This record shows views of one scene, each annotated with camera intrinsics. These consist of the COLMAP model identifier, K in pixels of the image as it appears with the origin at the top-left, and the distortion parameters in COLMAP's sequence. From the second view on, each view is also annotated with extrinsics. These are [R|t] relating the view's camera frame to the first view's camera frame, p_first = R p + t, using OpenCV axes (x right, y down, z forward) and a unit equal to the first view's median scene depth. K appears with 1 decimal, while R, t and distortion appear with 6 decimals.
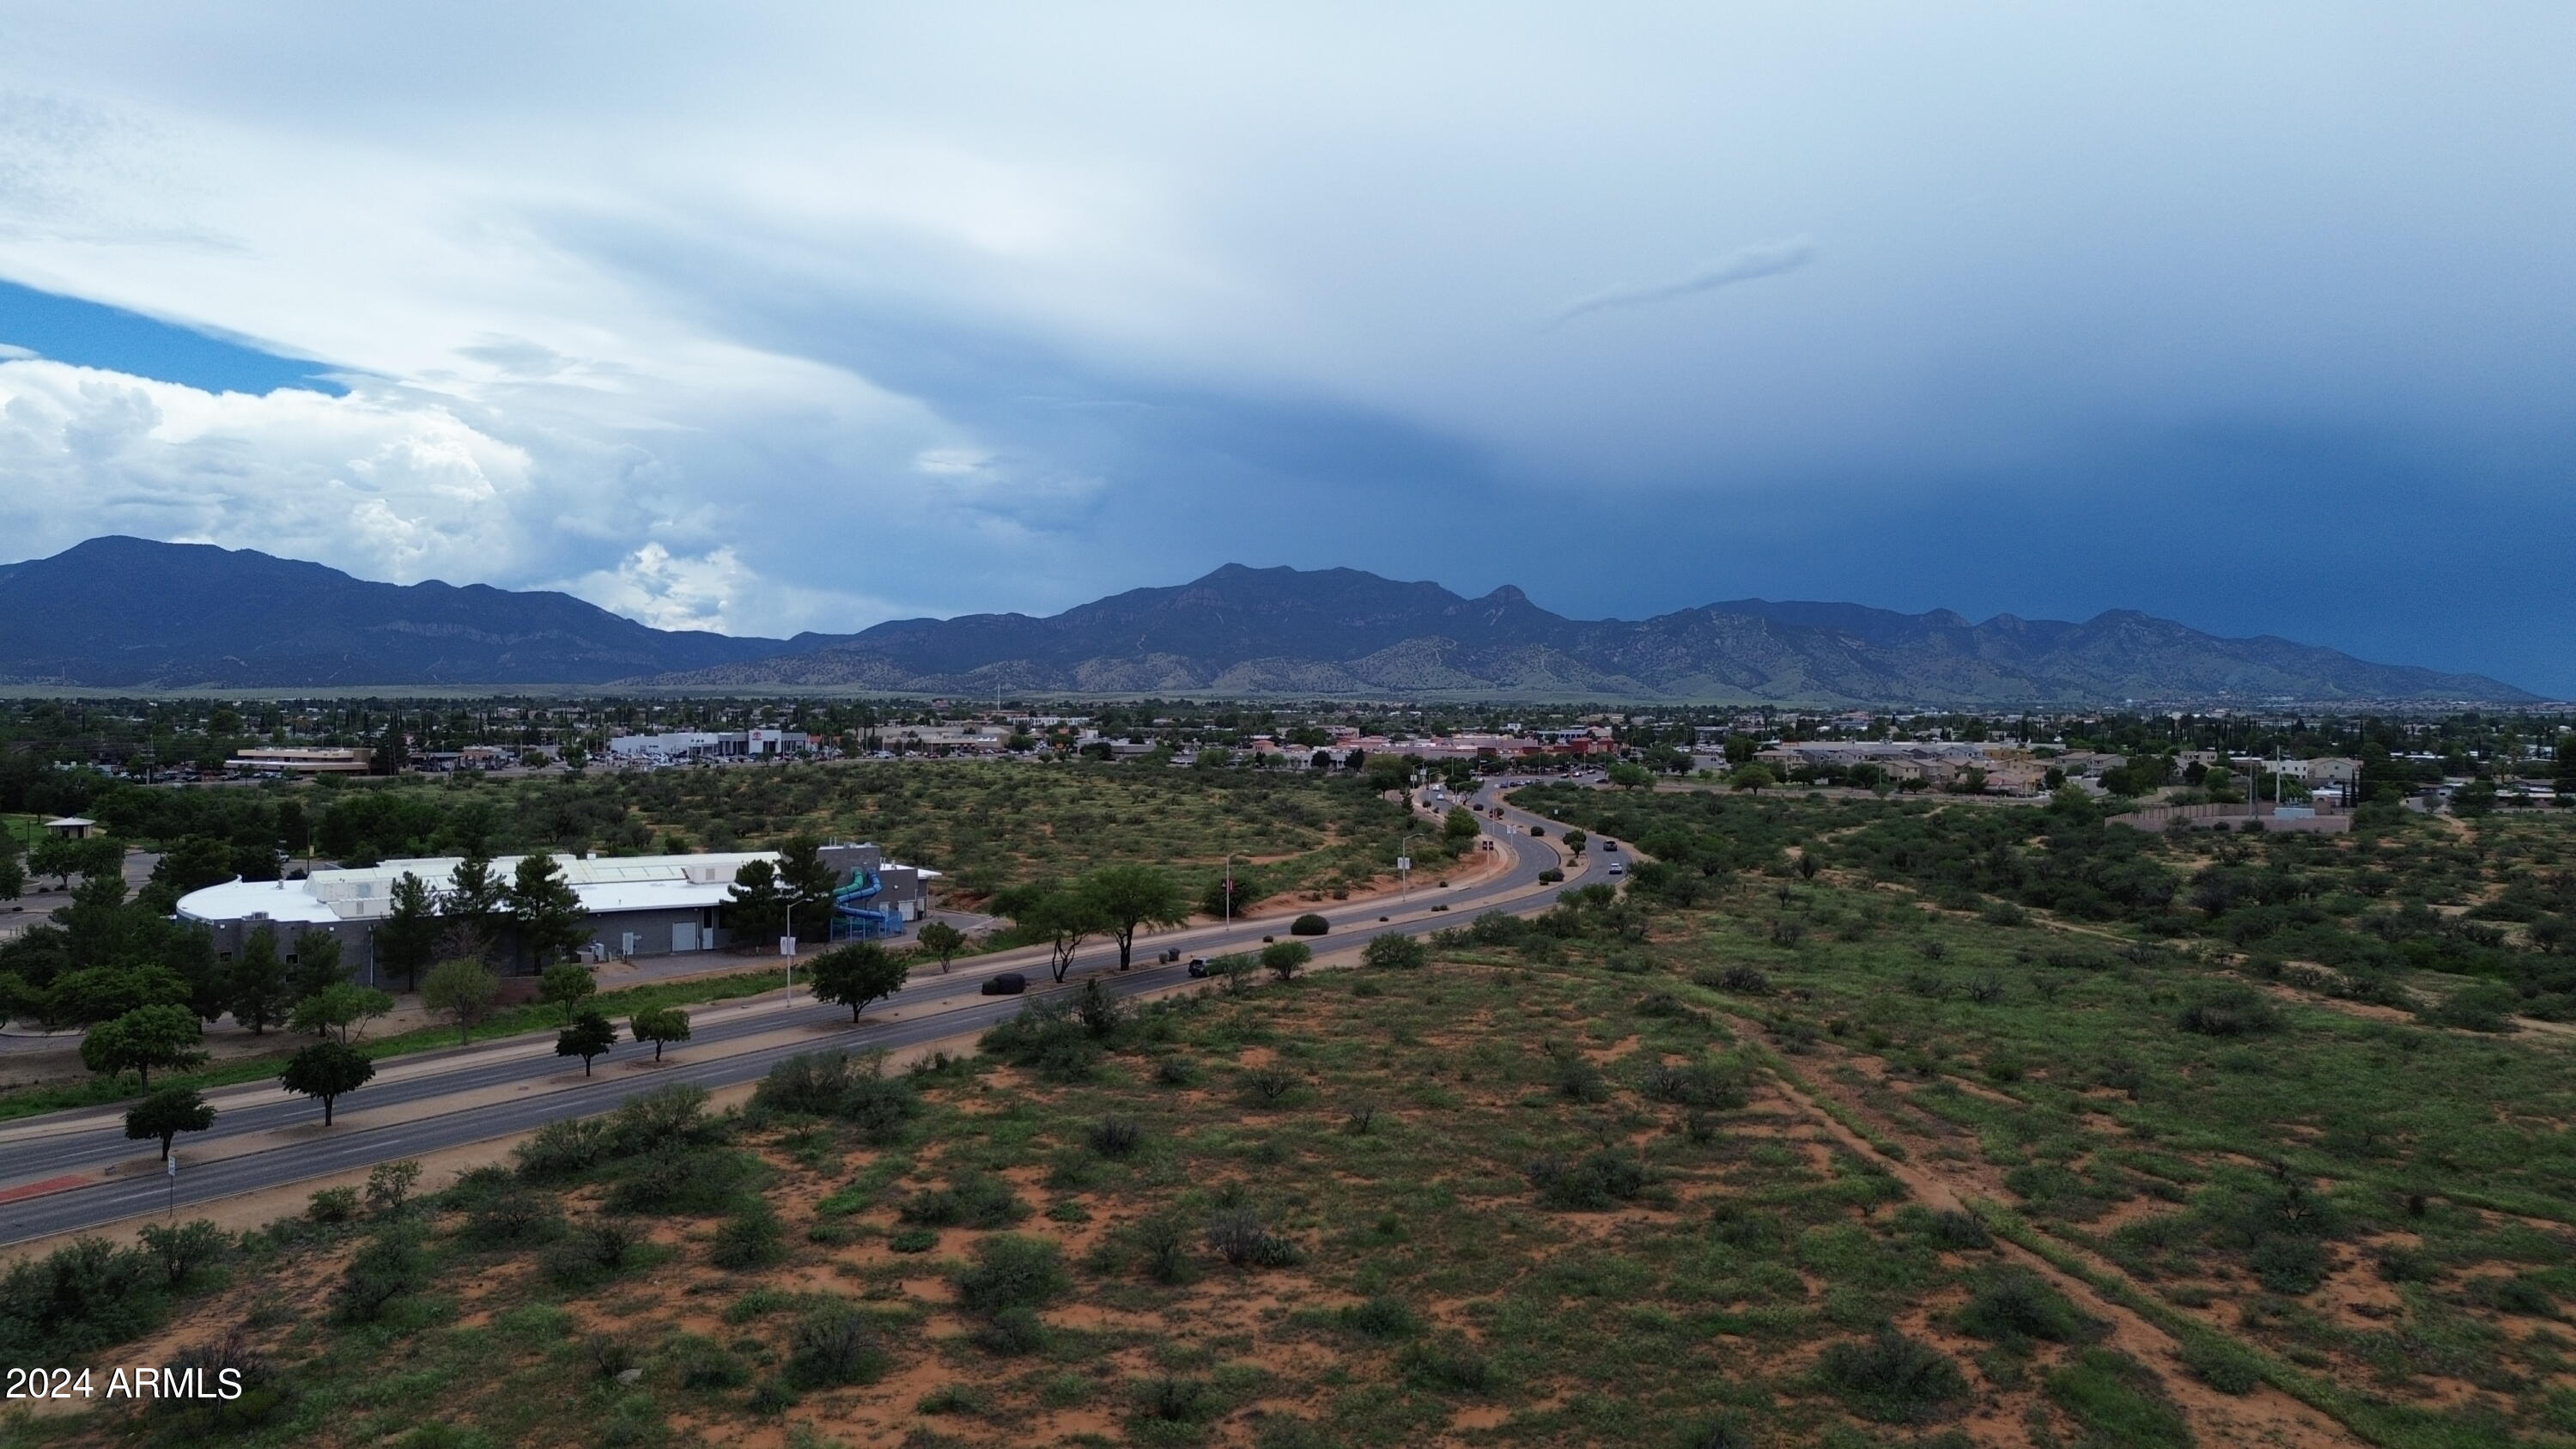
lens RADIAL K [[1816.1, 0, 1291.9], [0, 1816.1, 732.1], [0, 0, 1]] dist [0.086229, -0.091723]
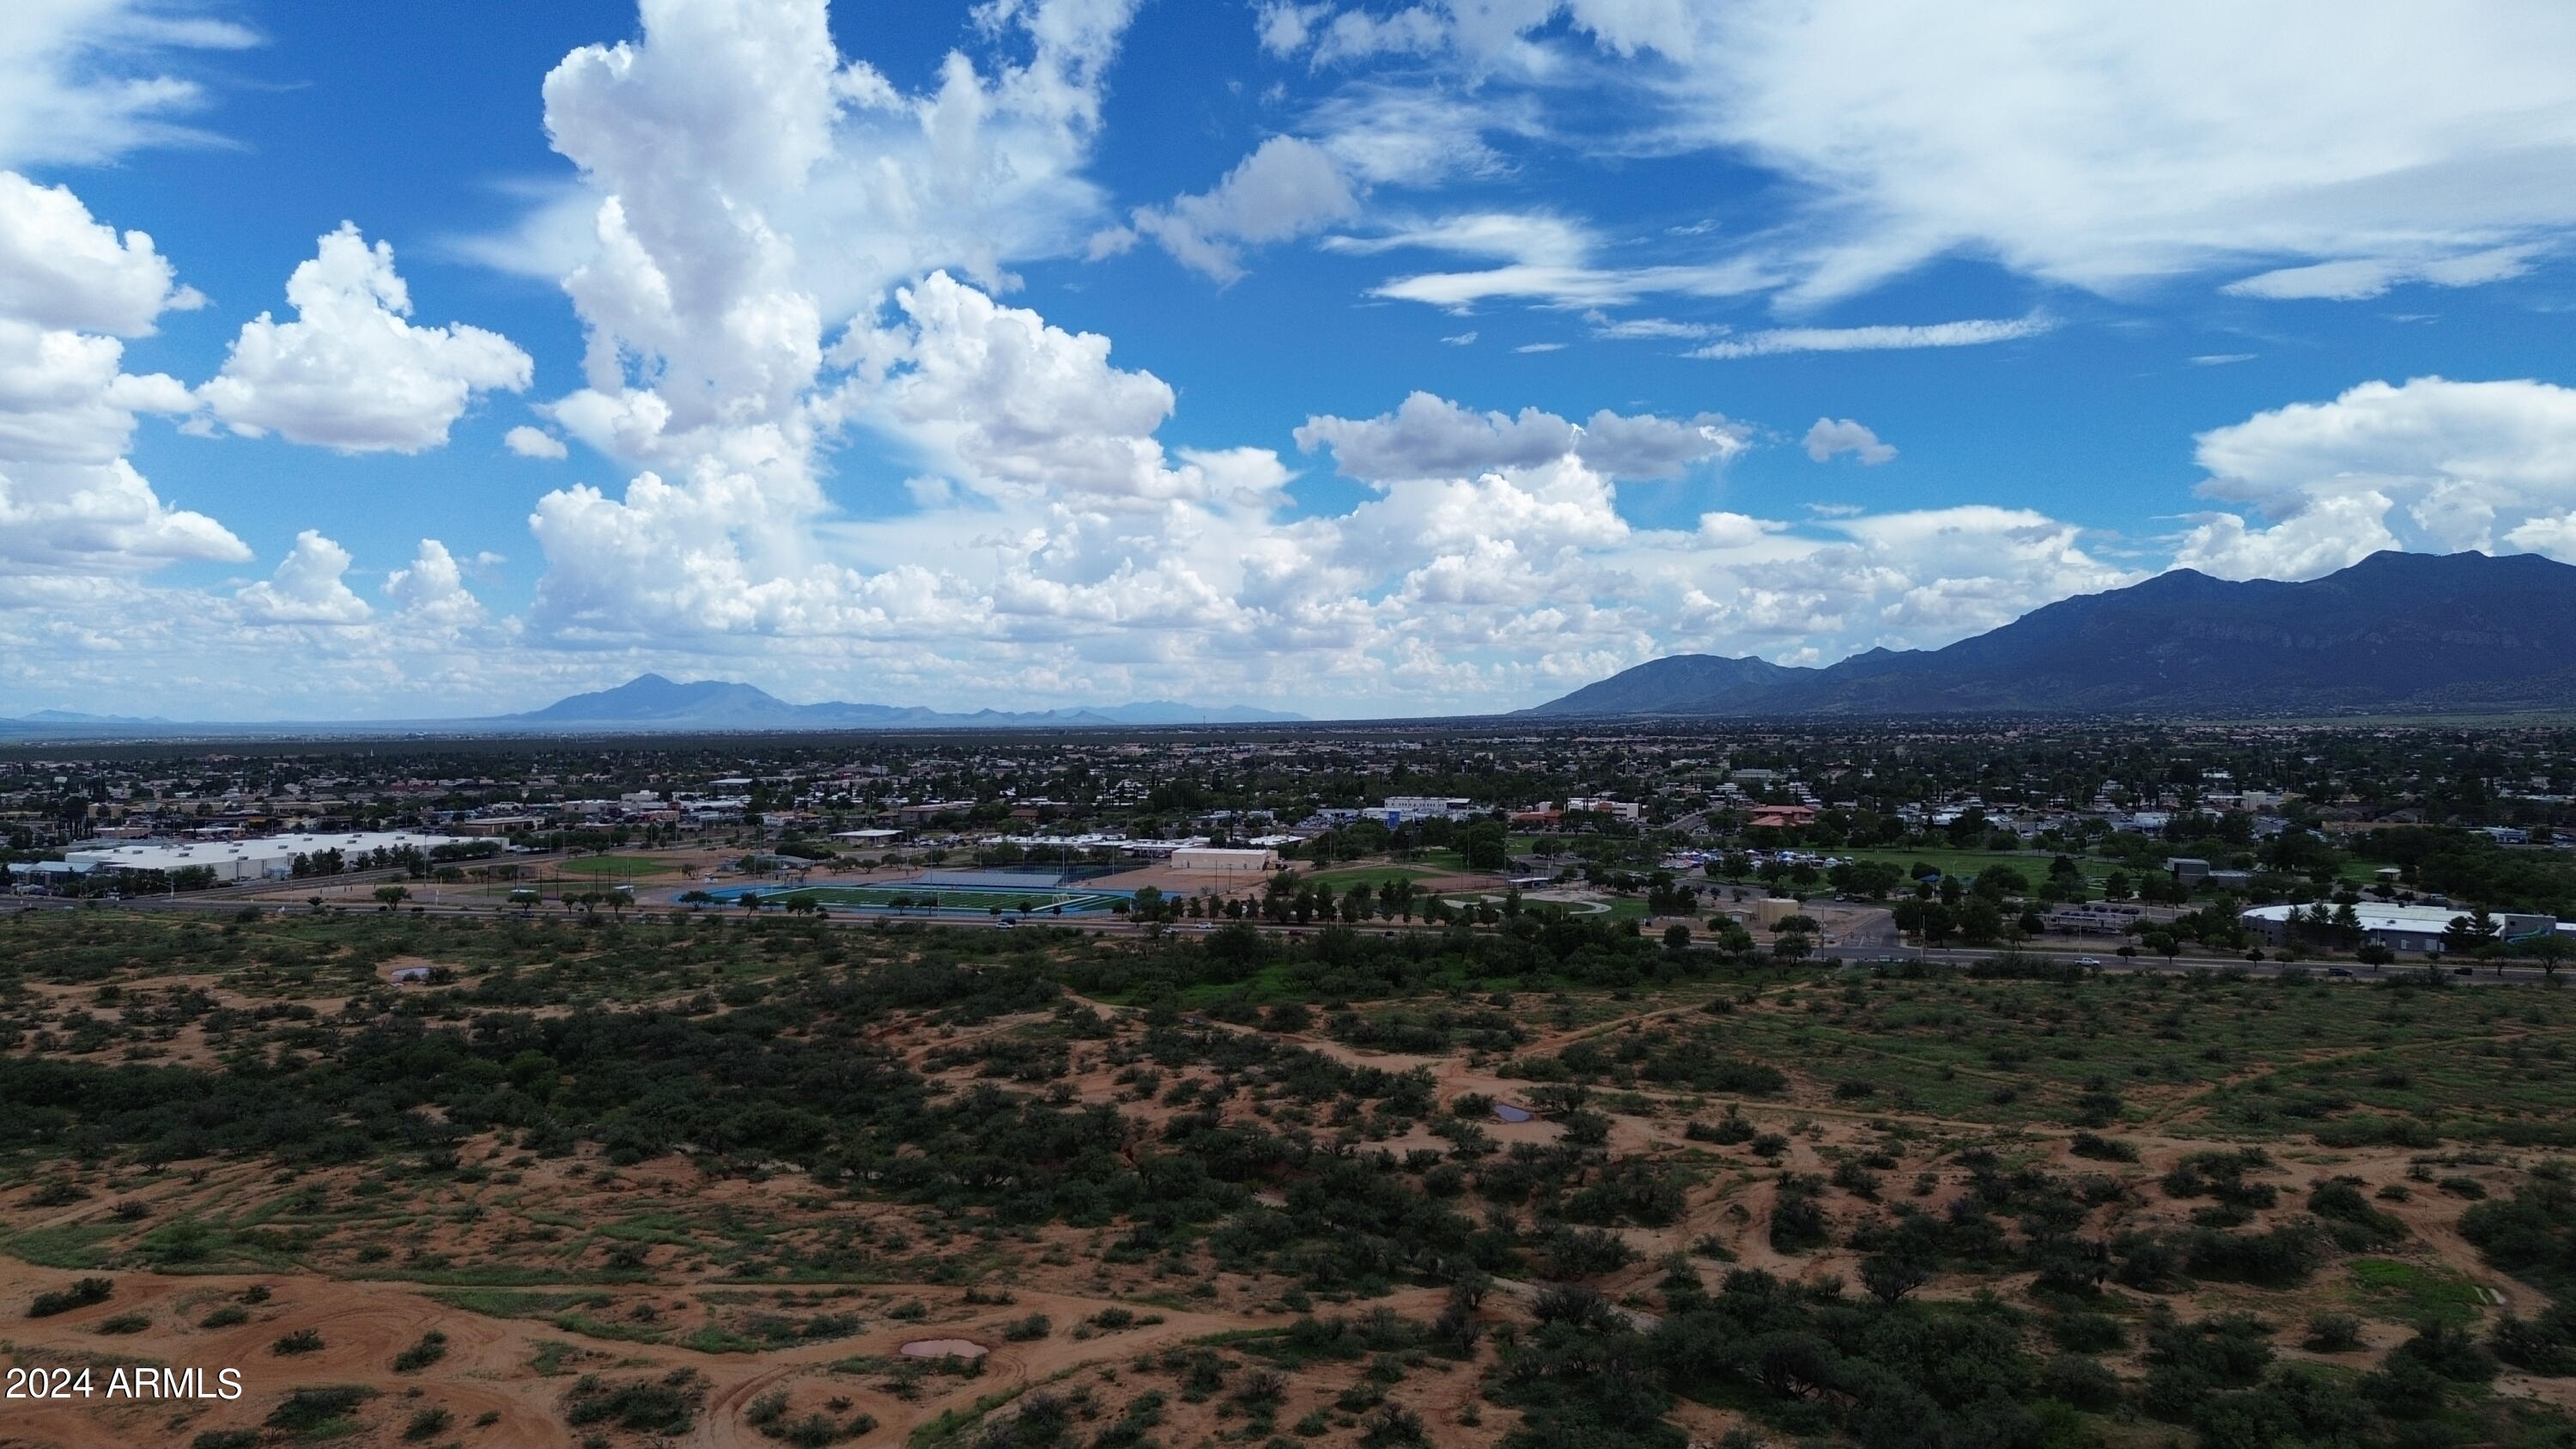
lens RADIAL K [[1816.1, 0, 1293.9], [0, 1816.1, 718.8], [0, 0, 1]] dist [0.086229, -0.091723]
pose [[0.252474, -0.005004, -0.967591, 0.428157], [-0.007803, 0.999944, -0.007207, -0.040541], [0.967572, 0.009370, 0.252421, -0.275236]]
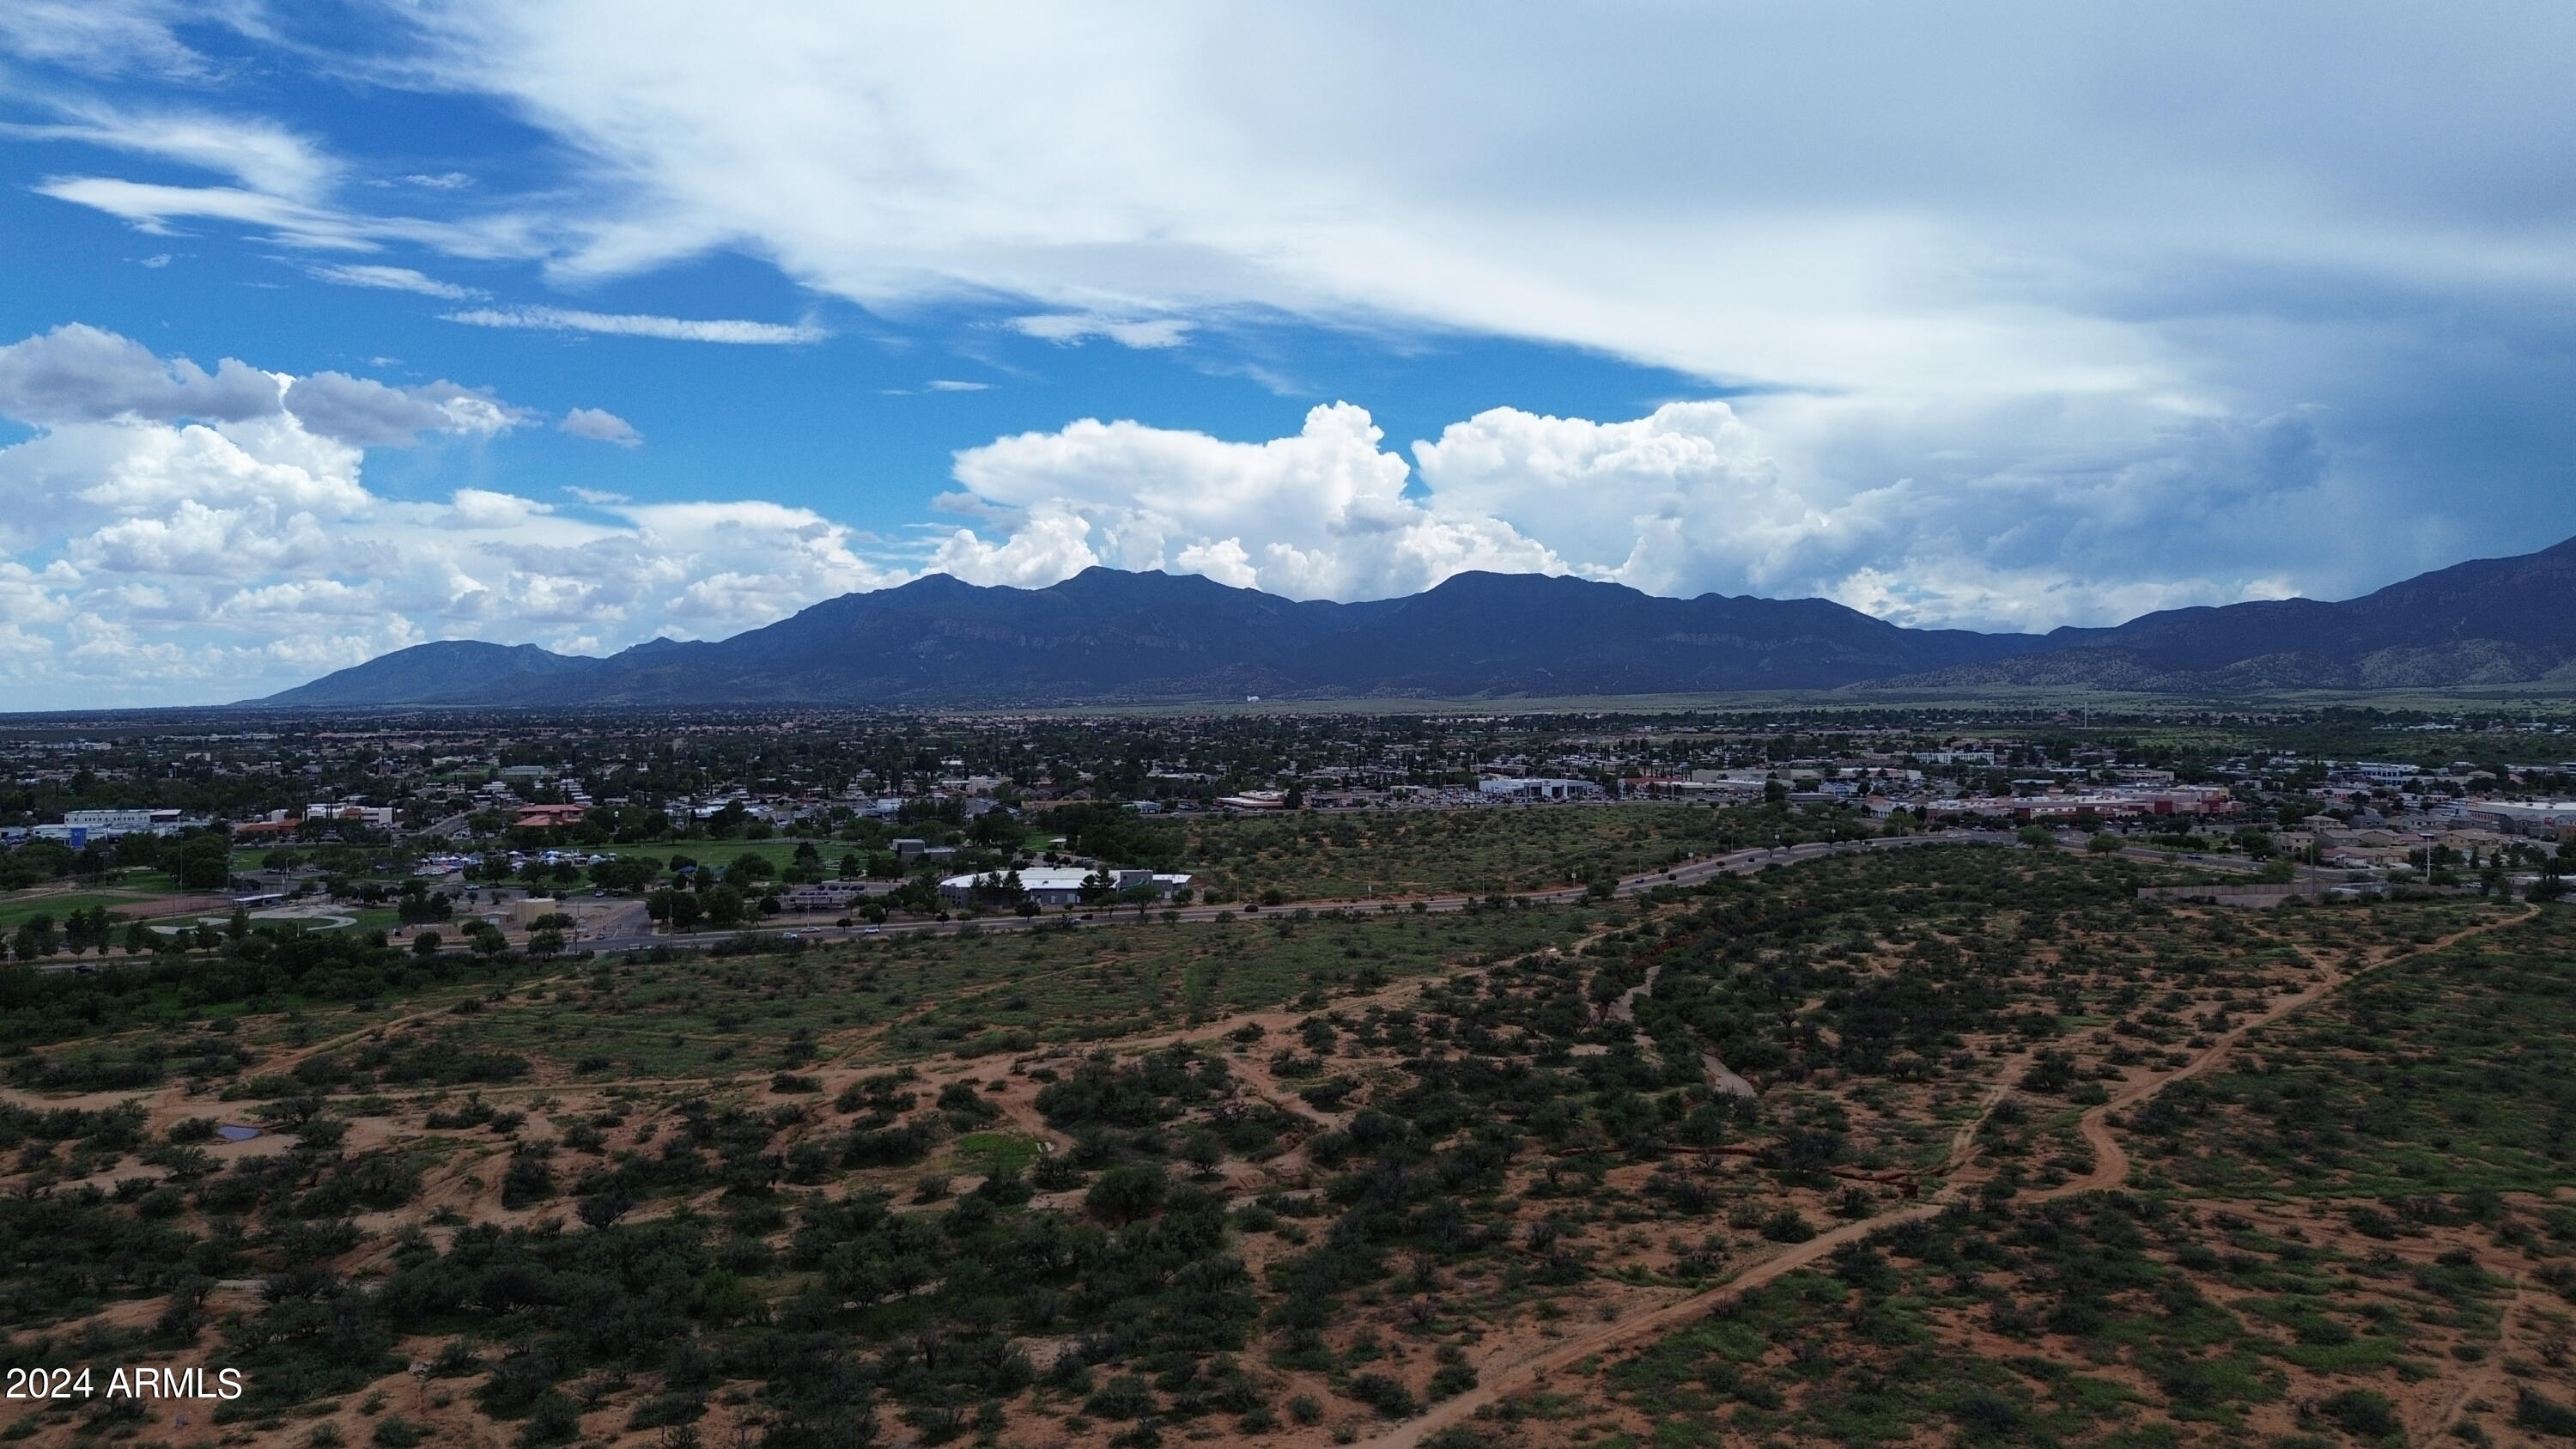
lens RADIAL K [[1816.1, 0, 1292.1], [0, 1816.1, 719.0], [0, 0, 1]] dist [0.086229, -0.091723]
pose [[0.779846, -0.003121, -0.625963, 0.487698], [0.000913, 0.999992, -0.003848, -0.046303], [0.625970, 0.002430, 0.779843, -0.299364]]
